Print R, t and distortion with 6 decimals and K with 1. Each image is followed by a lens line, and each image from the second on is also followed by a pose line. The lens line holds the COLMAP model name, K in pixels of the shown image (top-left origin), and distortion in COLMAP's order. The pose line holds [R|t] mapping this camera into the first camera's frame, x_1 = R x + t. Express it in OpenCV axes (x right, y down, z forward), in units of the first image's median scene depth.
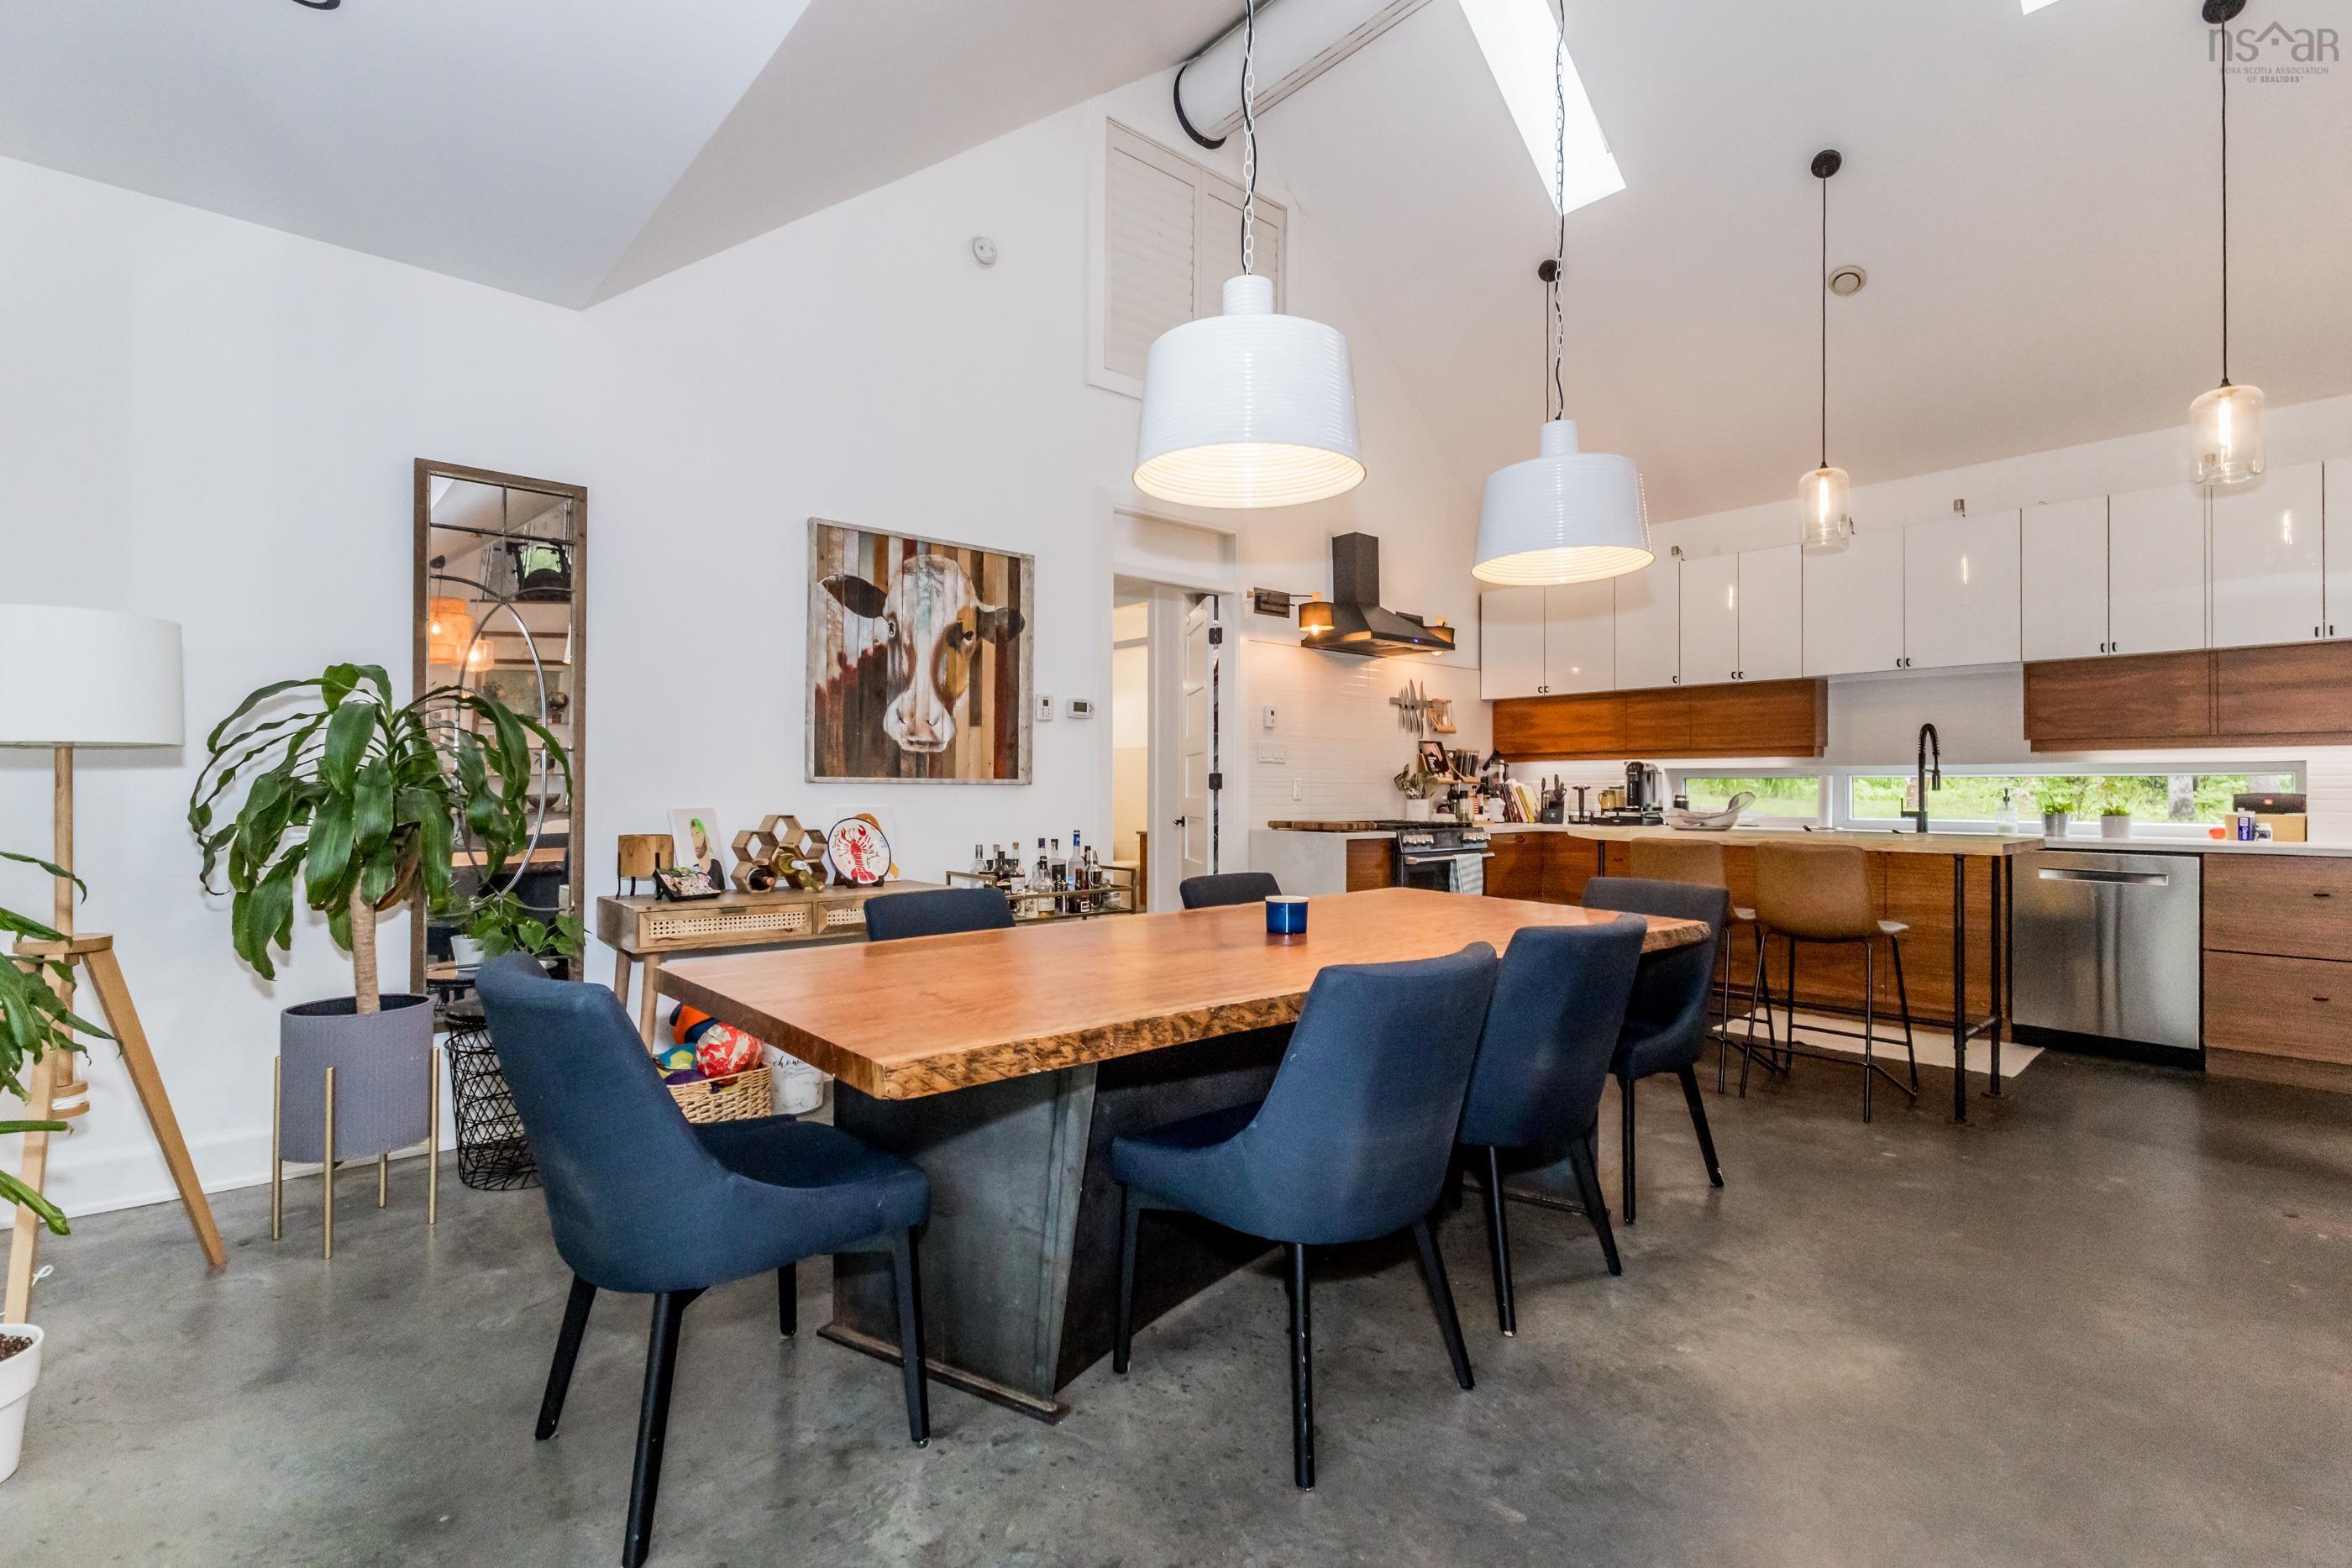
lens RADIAL K [[1068.4, 0, 1172.2], [0, 1068.4, 784.1], [0, 0, 1]] dist [0.001502, -0.000433]
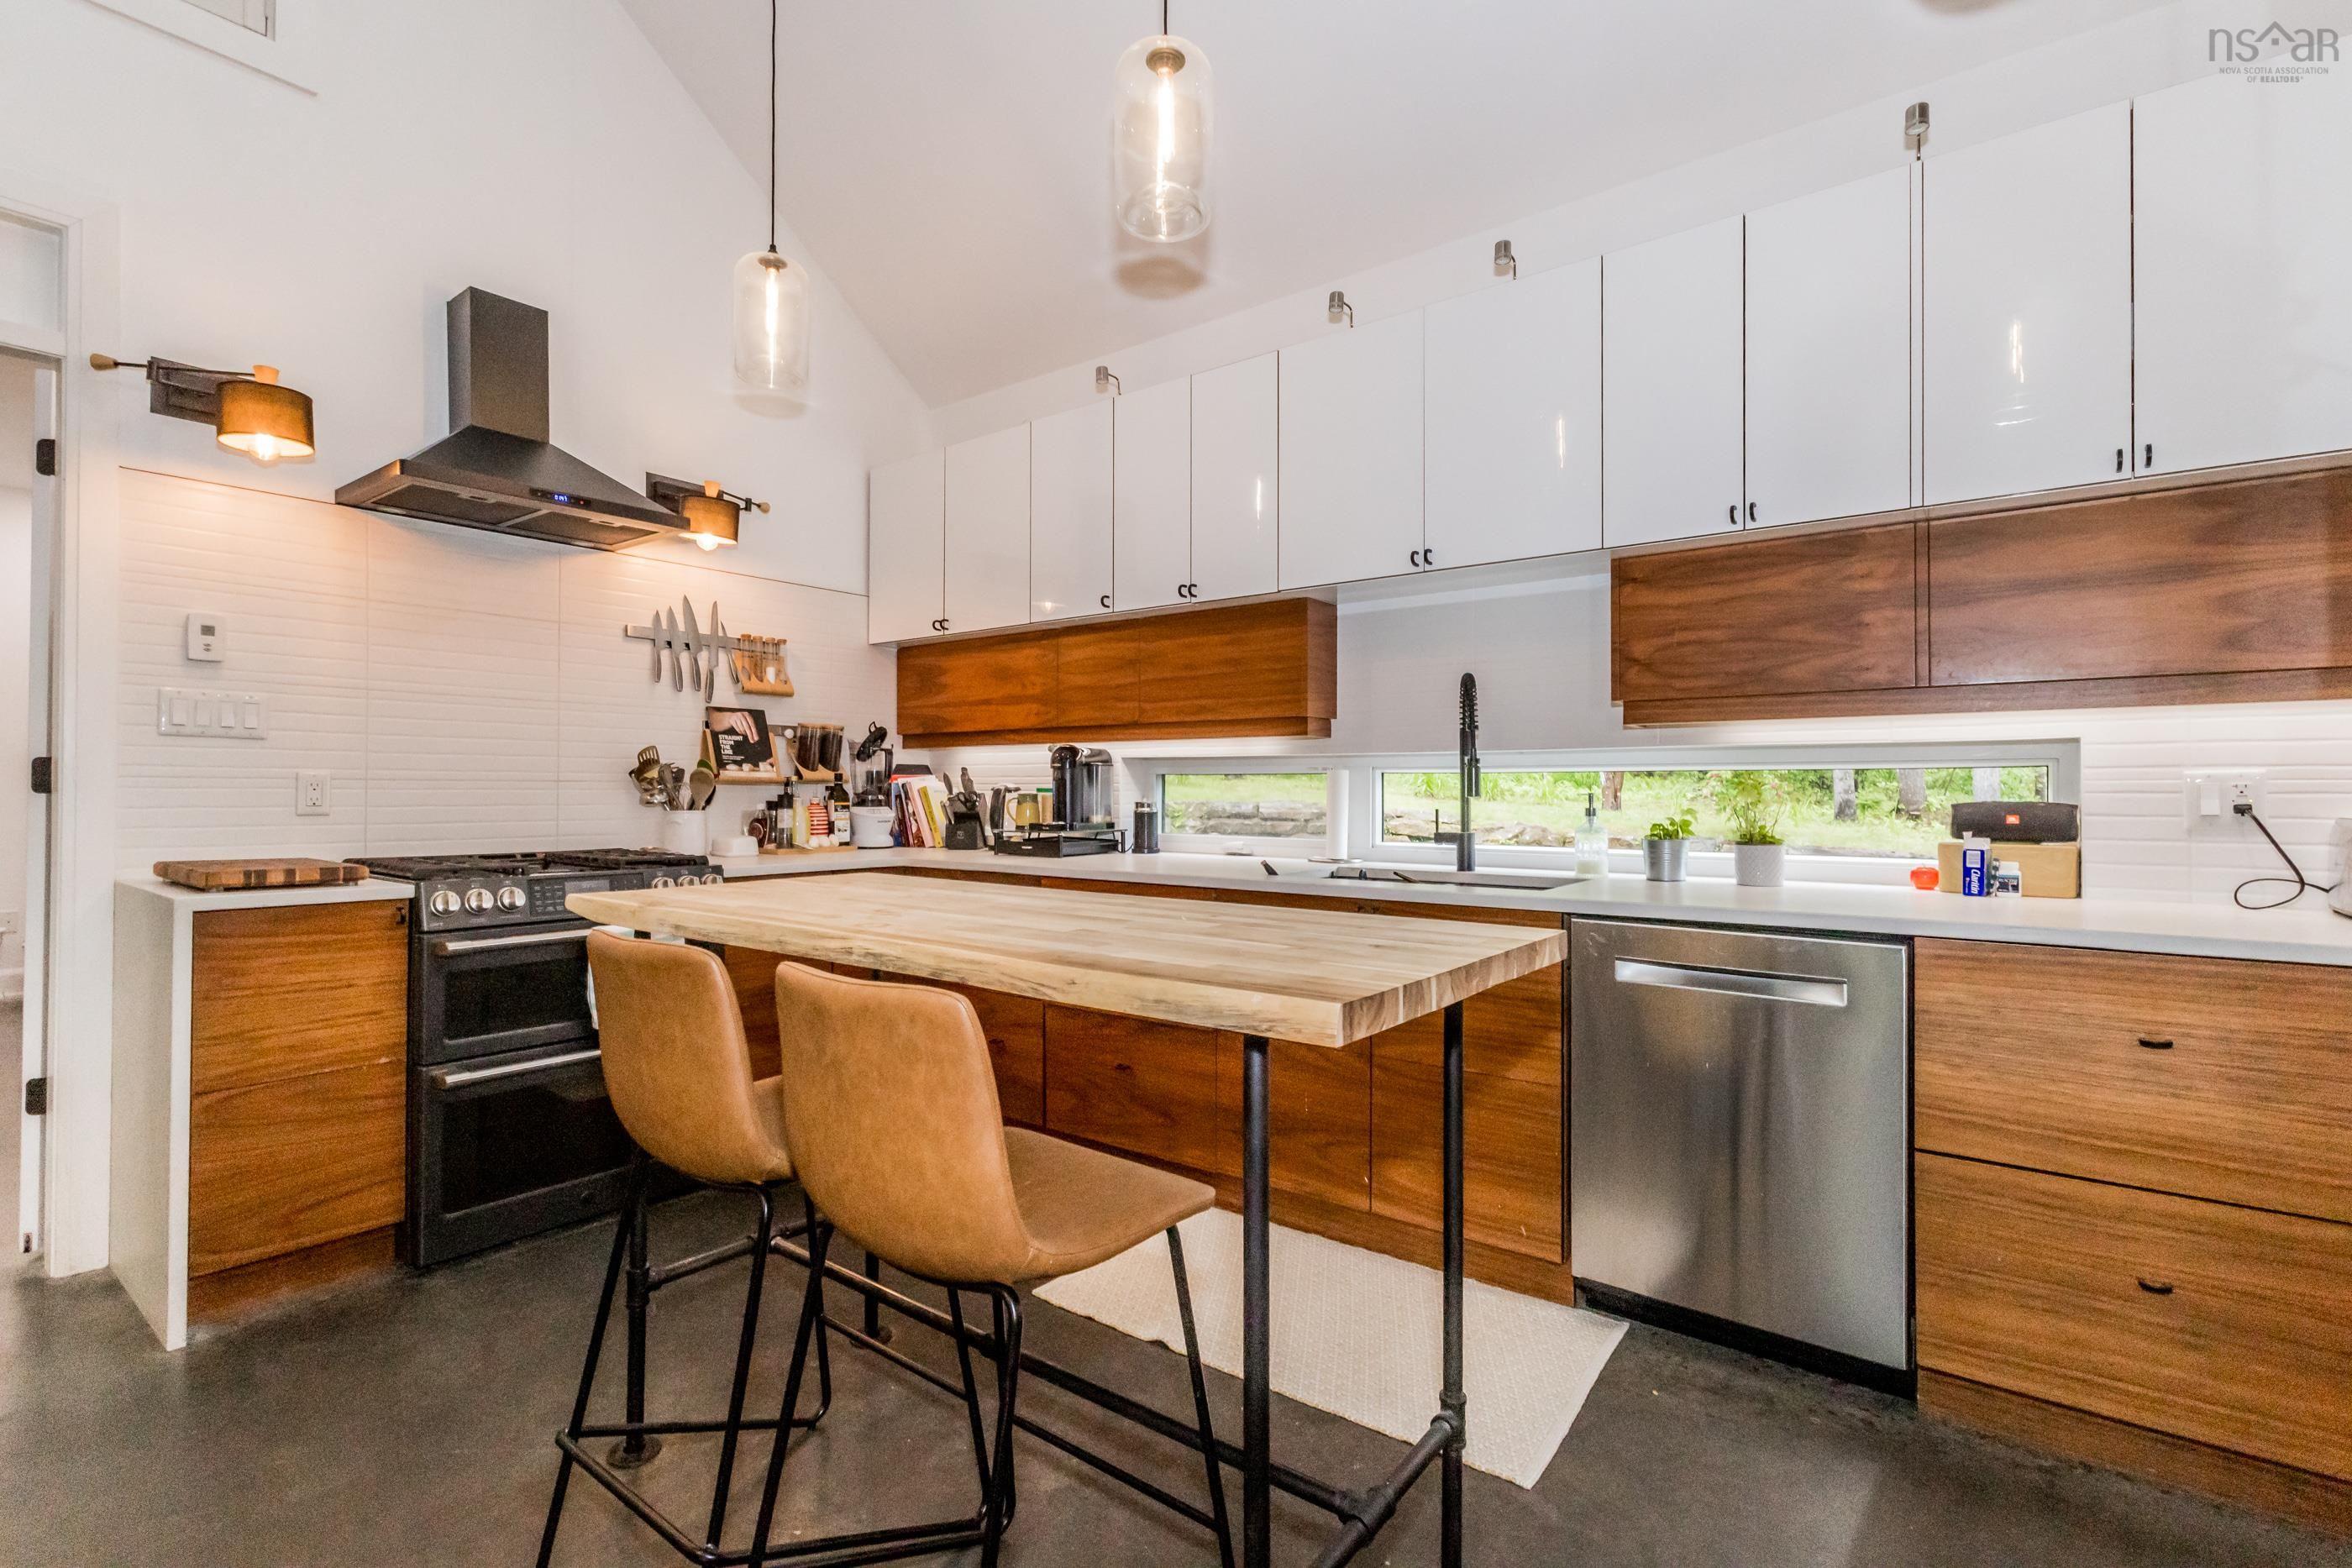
lens RADIAL K [[1068.4, 0, 1179.5], [0, 1068.4, 783.3], [0, 0, 1]] dist [0.001502, -0.000433]
pose [[0.979721, 0.001385, 0.200361, 0.503459], [-0.001263, 0.999999, -0.000736, 0.000315], [-0.200362, 0.000468, 0.979722, 0.547702]]
